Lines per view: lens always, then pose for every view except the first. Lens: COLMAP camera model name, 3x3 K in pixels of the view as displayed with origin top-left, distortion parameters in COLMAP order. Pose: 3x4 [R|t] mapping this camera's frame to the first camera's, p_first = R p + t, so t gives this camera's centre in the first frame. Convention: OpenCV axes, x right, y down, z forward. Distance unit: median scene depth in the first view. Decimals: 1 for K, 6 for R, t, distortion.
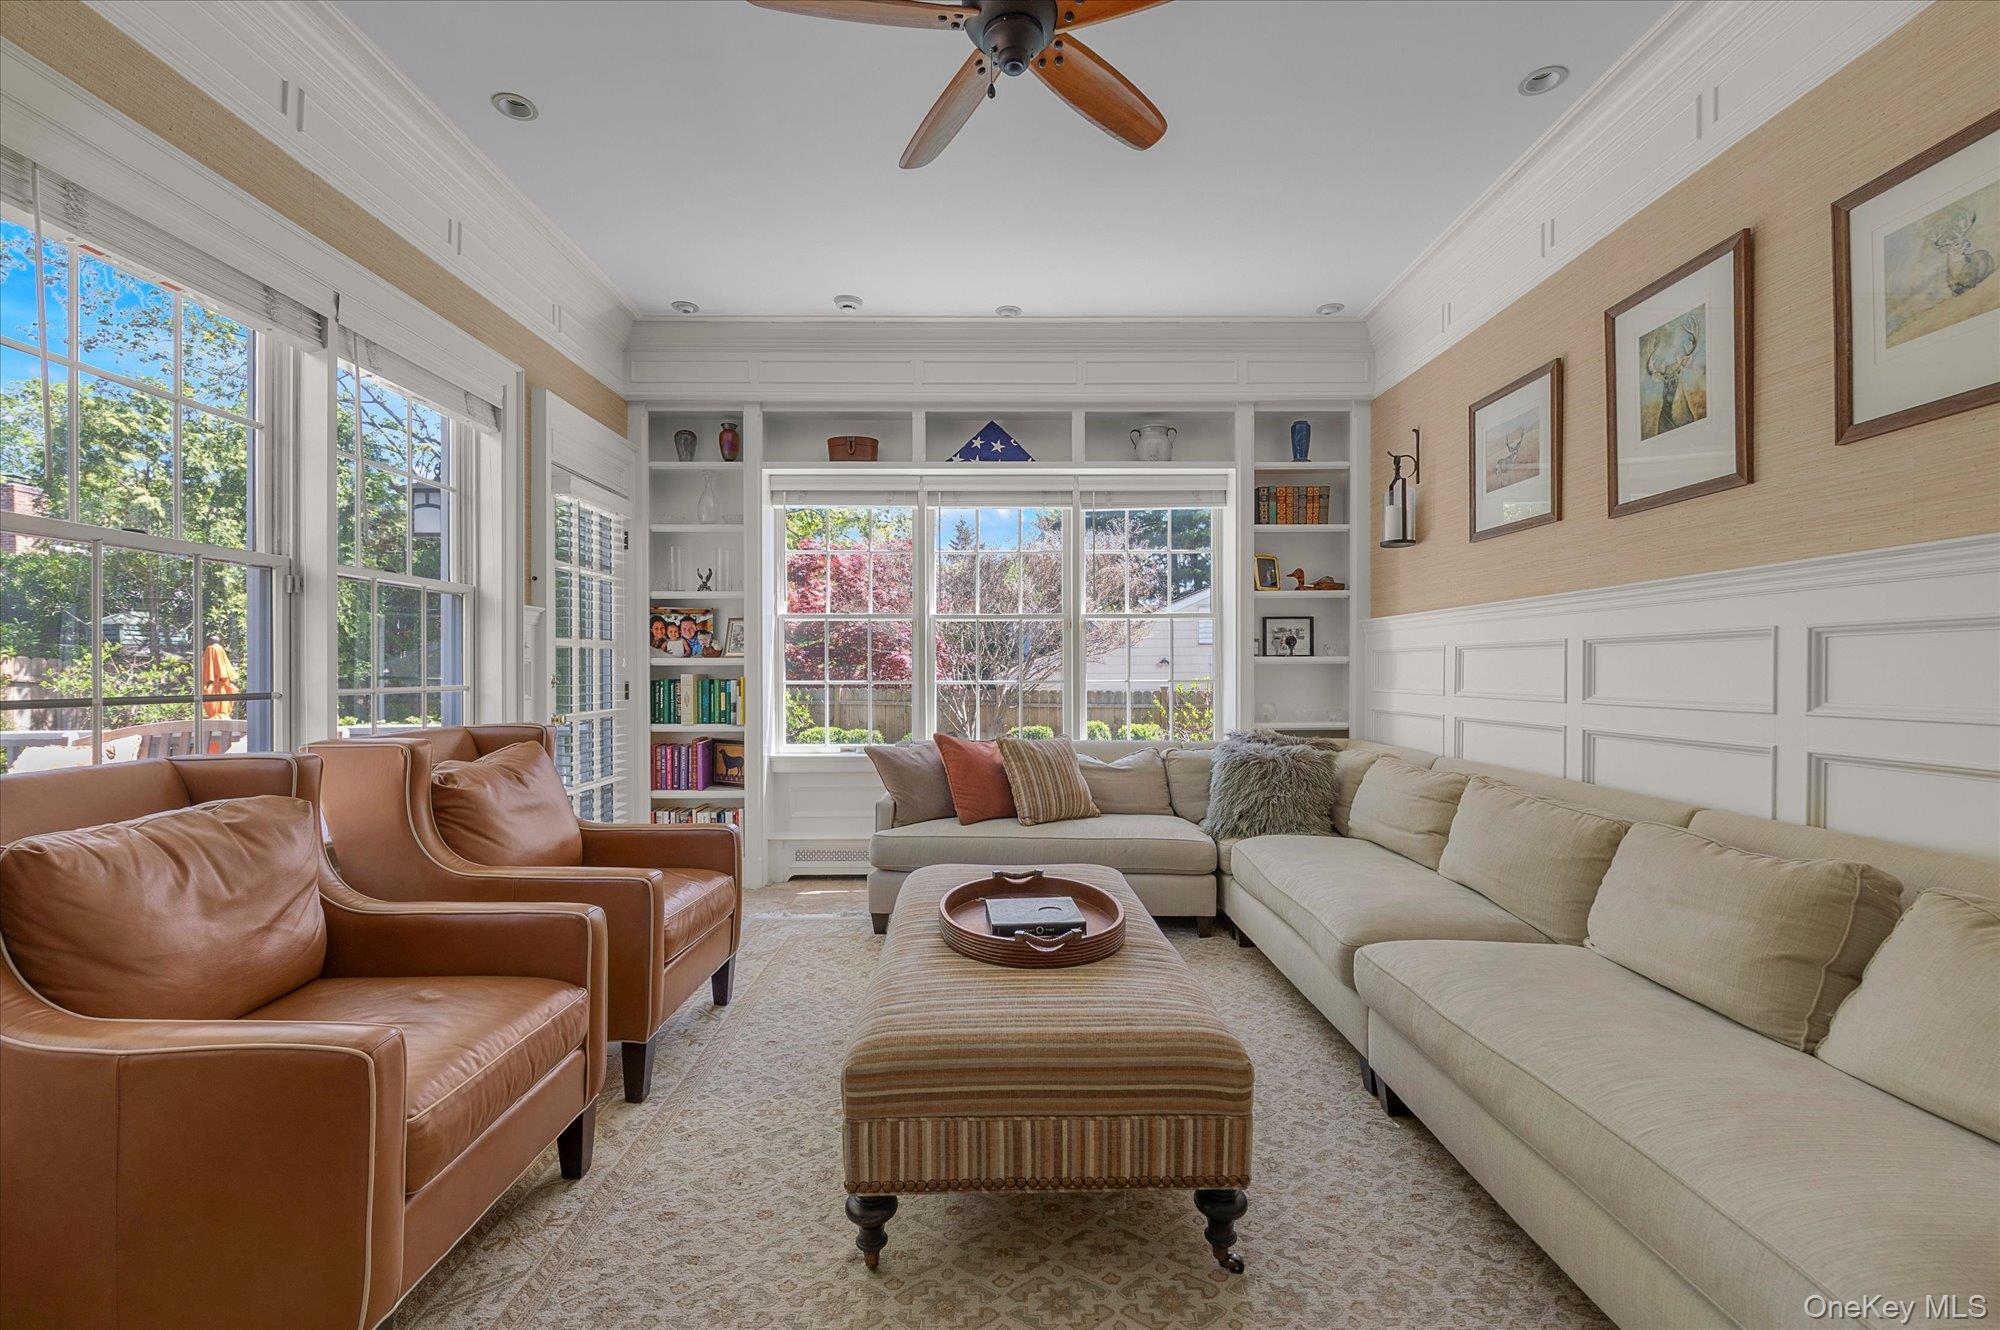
lens RADIAL K [[873.0, 0, 1004.9], [0, 873.0, 681.2], [0, 0, 1]] dist [-0.000342, 0.000471]
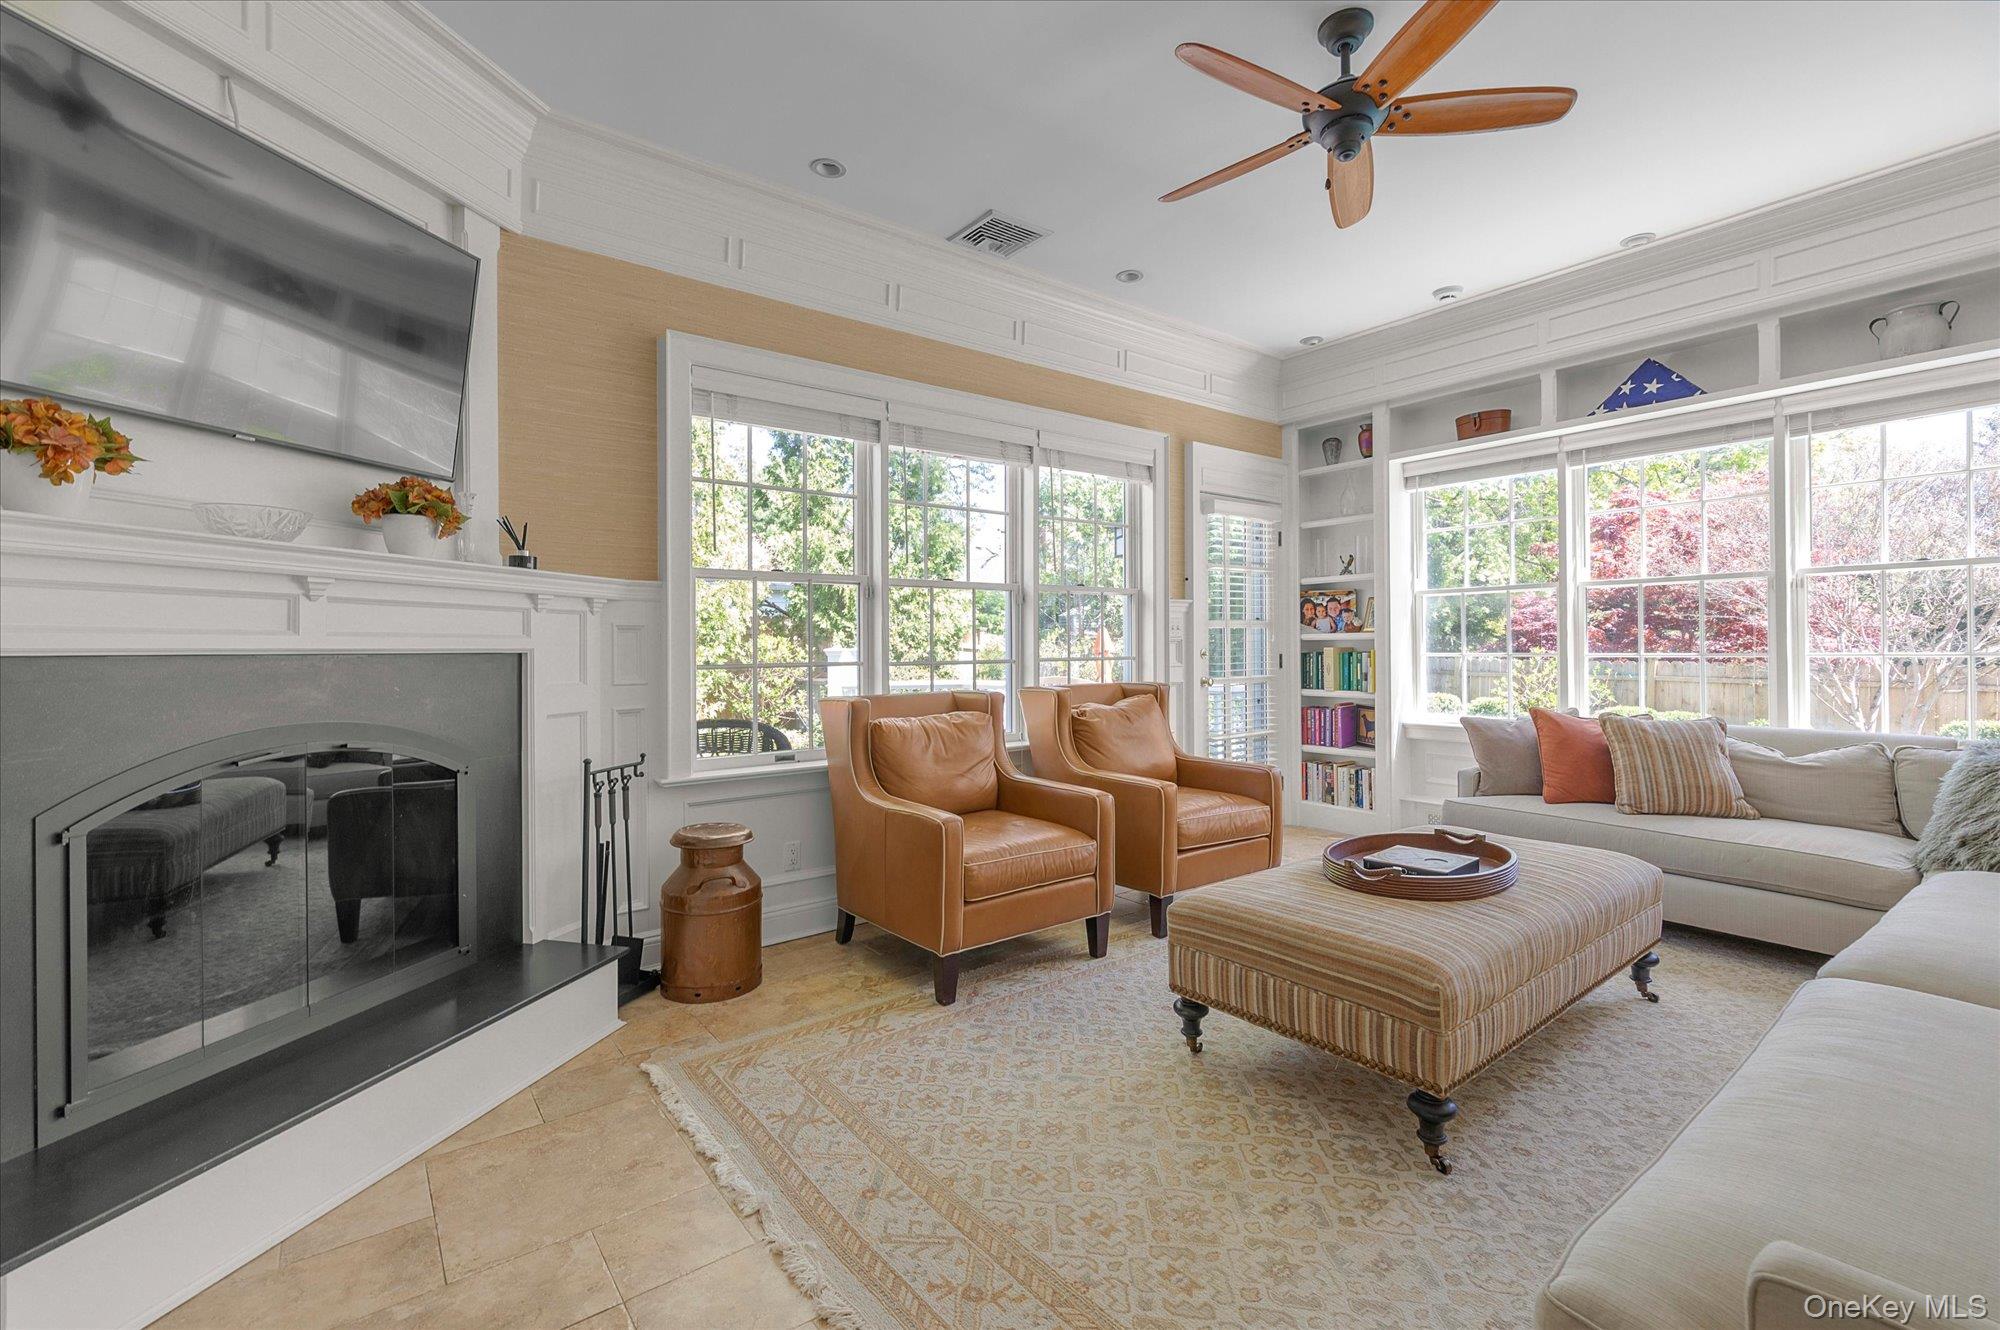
lens RADIAL K [[873.0, 0, 993.3], [0, 873.0, 649.0], [0, 0, 1]] dist [-0.000342, 0.000471]
pose [[0.596573, -0.002506, -0.802555, 0.314259], [-0.000718, 0.999993, -0.003657, -0.001399], [0.802558, 0.002758, 0.596567, -0.058835]]
